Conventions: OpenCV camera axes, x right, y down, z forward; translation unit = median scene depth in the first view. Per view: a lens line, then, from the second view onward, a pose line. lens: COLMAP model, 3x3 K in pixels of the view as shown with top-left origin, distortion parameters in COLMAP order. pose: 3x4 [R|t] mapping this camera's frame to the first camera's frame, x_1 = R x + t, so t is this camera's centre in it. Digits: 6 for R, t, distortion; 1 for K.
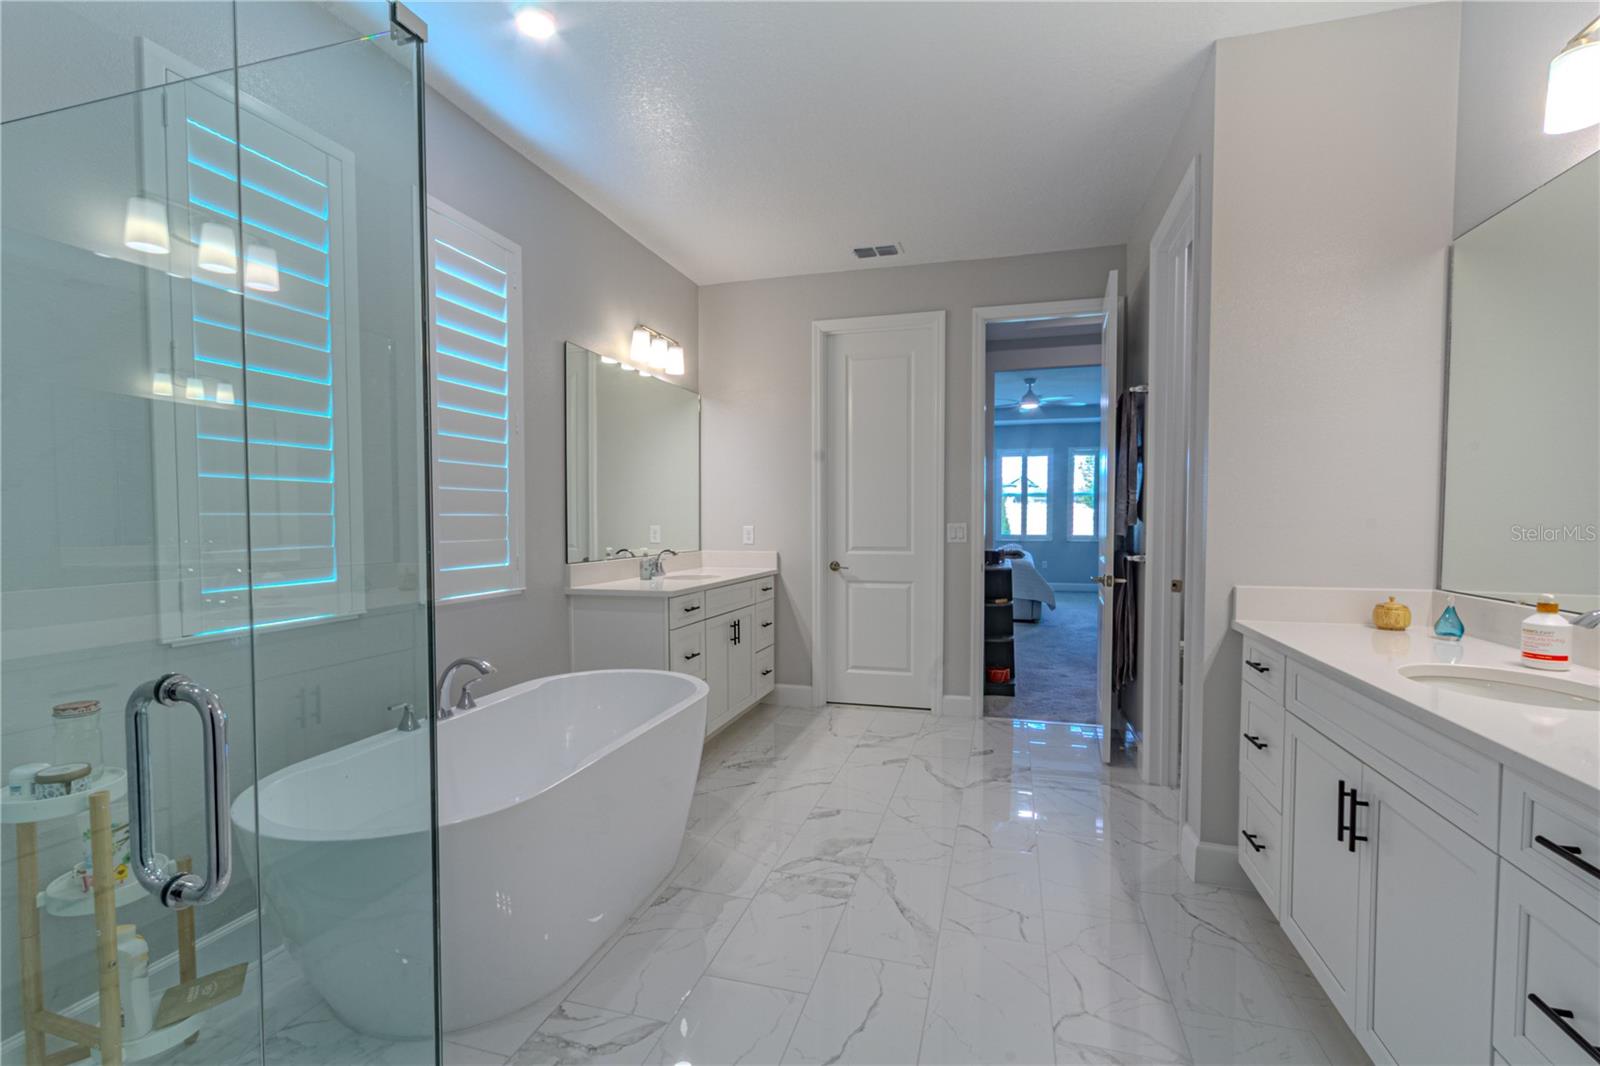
lens RADIAL K [[724.7, 0, 796.6], [0, 724.7, 543.9], [0, 0, 1]] dist [0.003891, -0.001516]
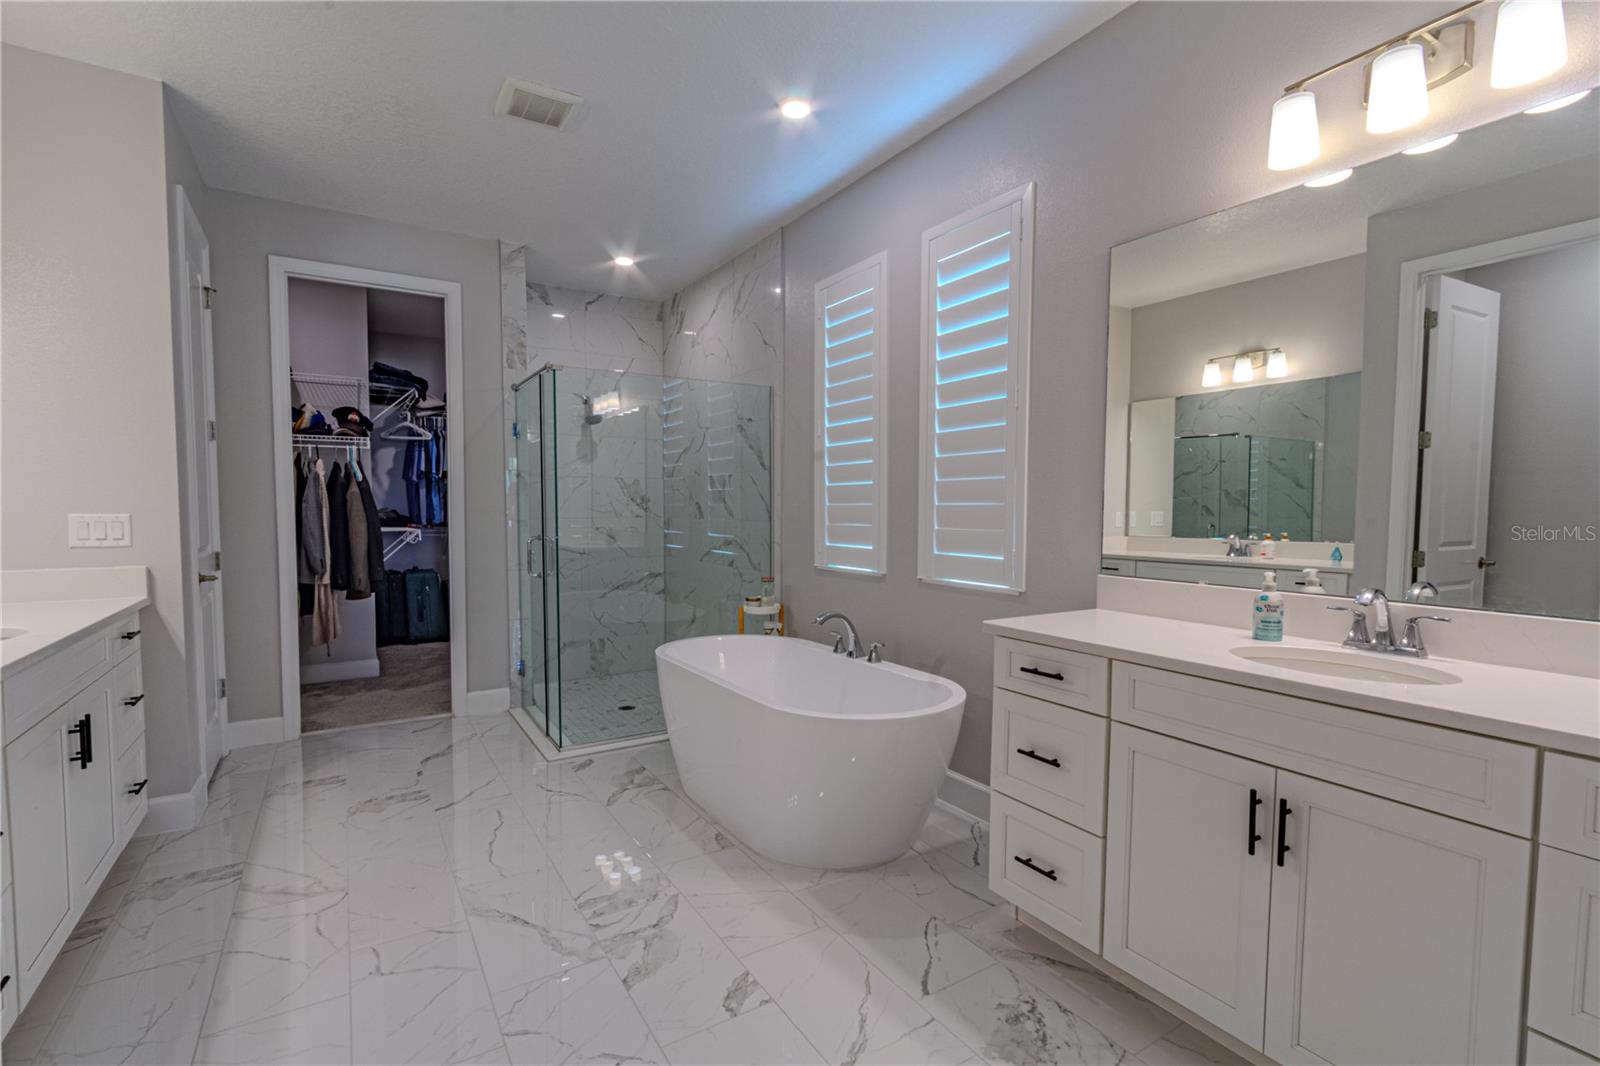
lens RADIAL K [[724.7, 0, 796.6], [0, 724.7, 543.9], [0, 0, 1]] dist [0.003891, -0.001516]
pose [[-0.663083, 0.036737, -0.747644, 0.533589], [-0.029252, 0.996760, 0.074921, -0.060239], [0.747974, 0.071548, -0.659861, 1.675283]]
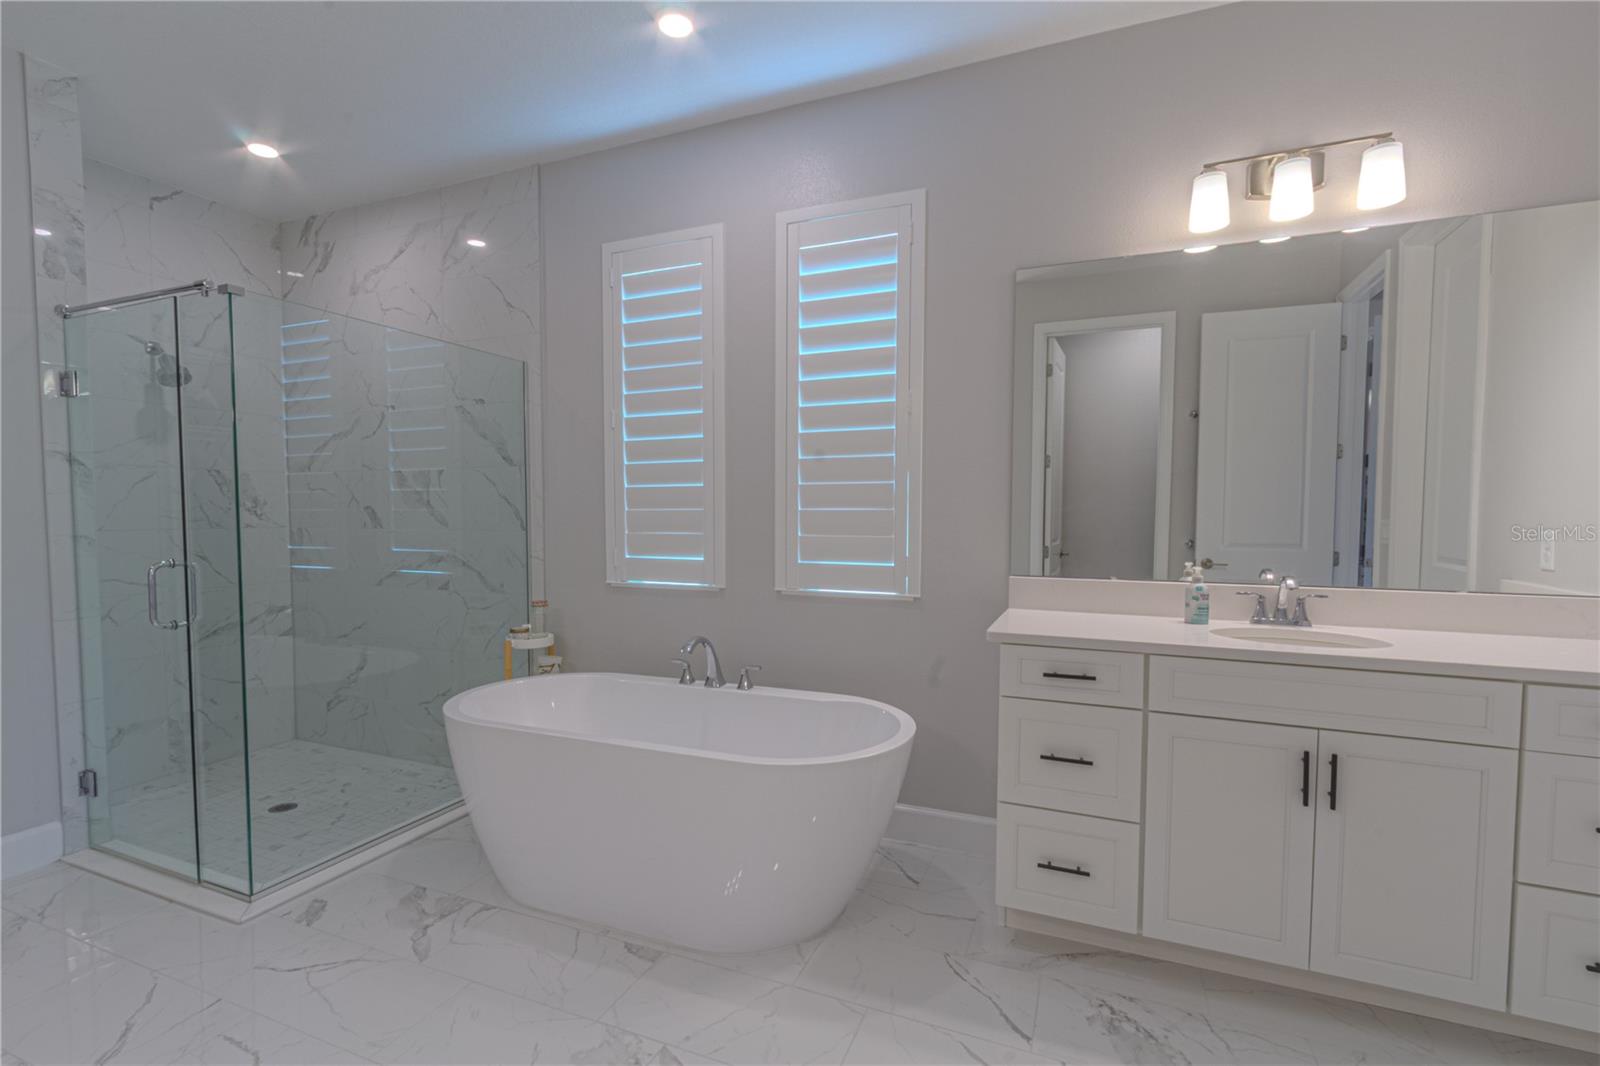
lens RADIAL K [[724.7, 0, 796.6], [0, 724.7, 543.9], [0, 0, 1]] dist [0.003891, -0.001516]
pose [[-0.107564, 0.043622, -0.993241, 0.591240], [-0.036414, 0.998194, 0.047783, -0.042820], [0.993531, 0.041307, -0.105781, 1.166519]]
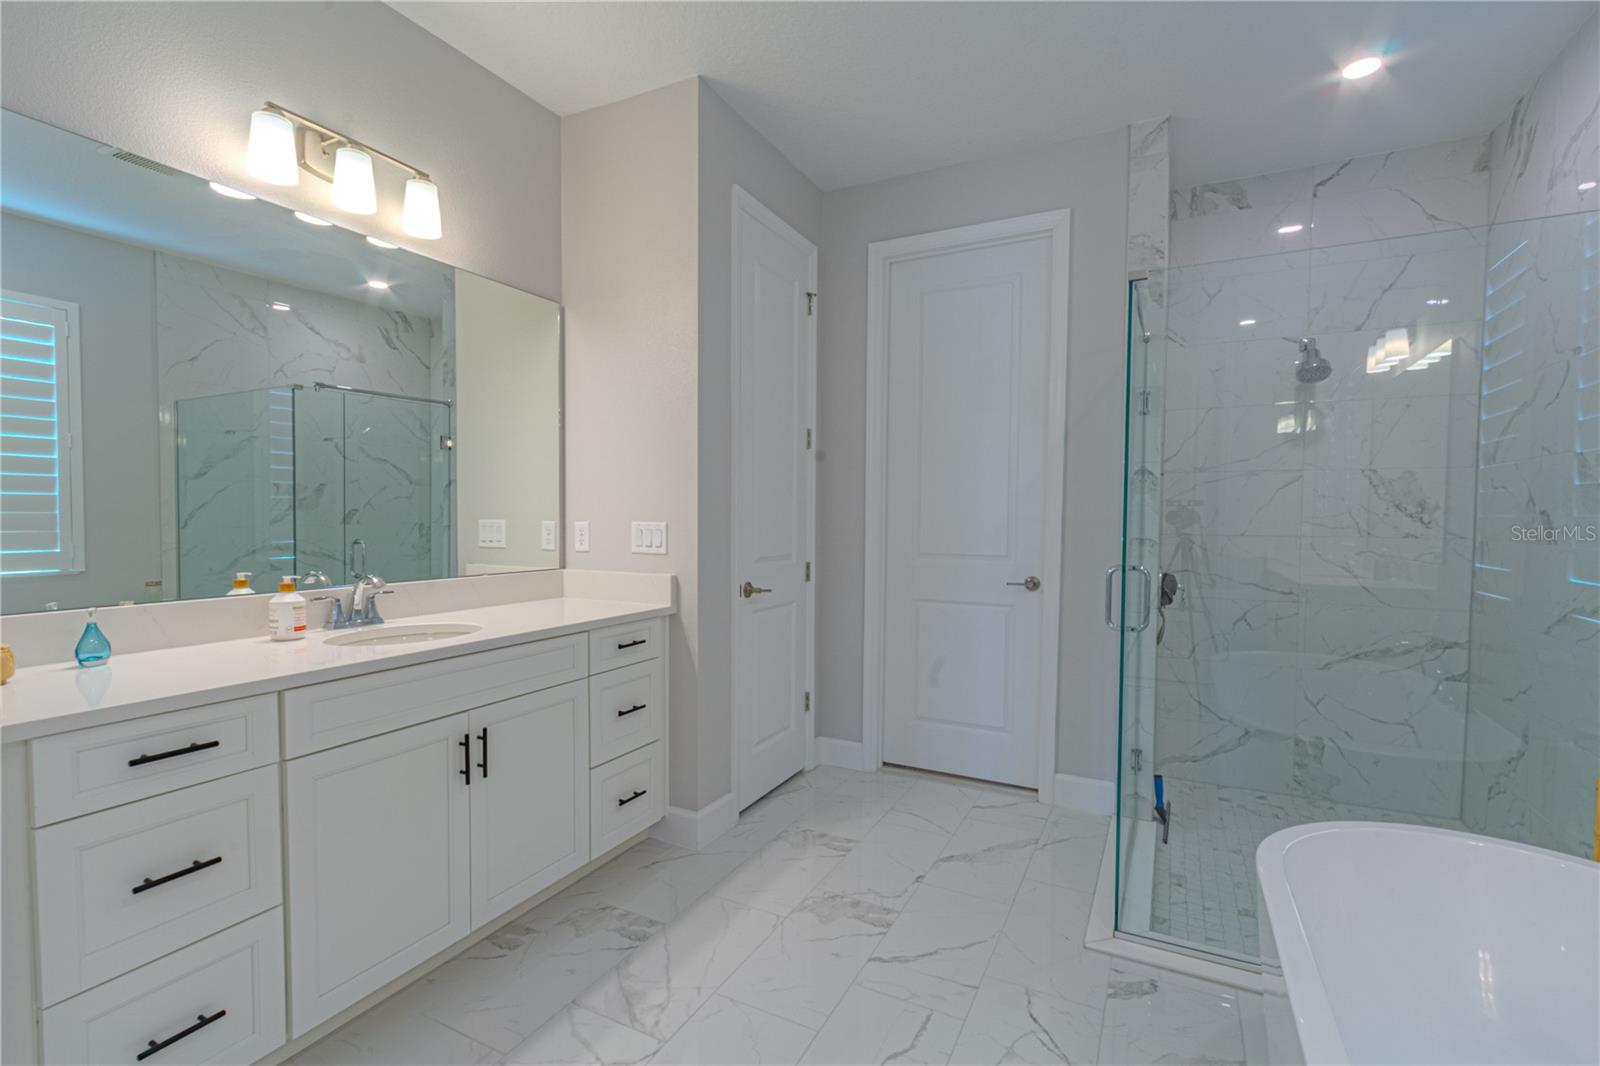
lens RADIAL K [[724.7, 0, 796.6], [0, 724.7, 543.9], [0, 0, 1]] dist [0.003891, -0.001516]
pose [[-0.982259, -0.014601, 0.186958, 0.003193], [-0.000187, 0.997040, 0.076885, -0.046850], [-0.187527, 0.075486, -0.979355, 1.269362]]
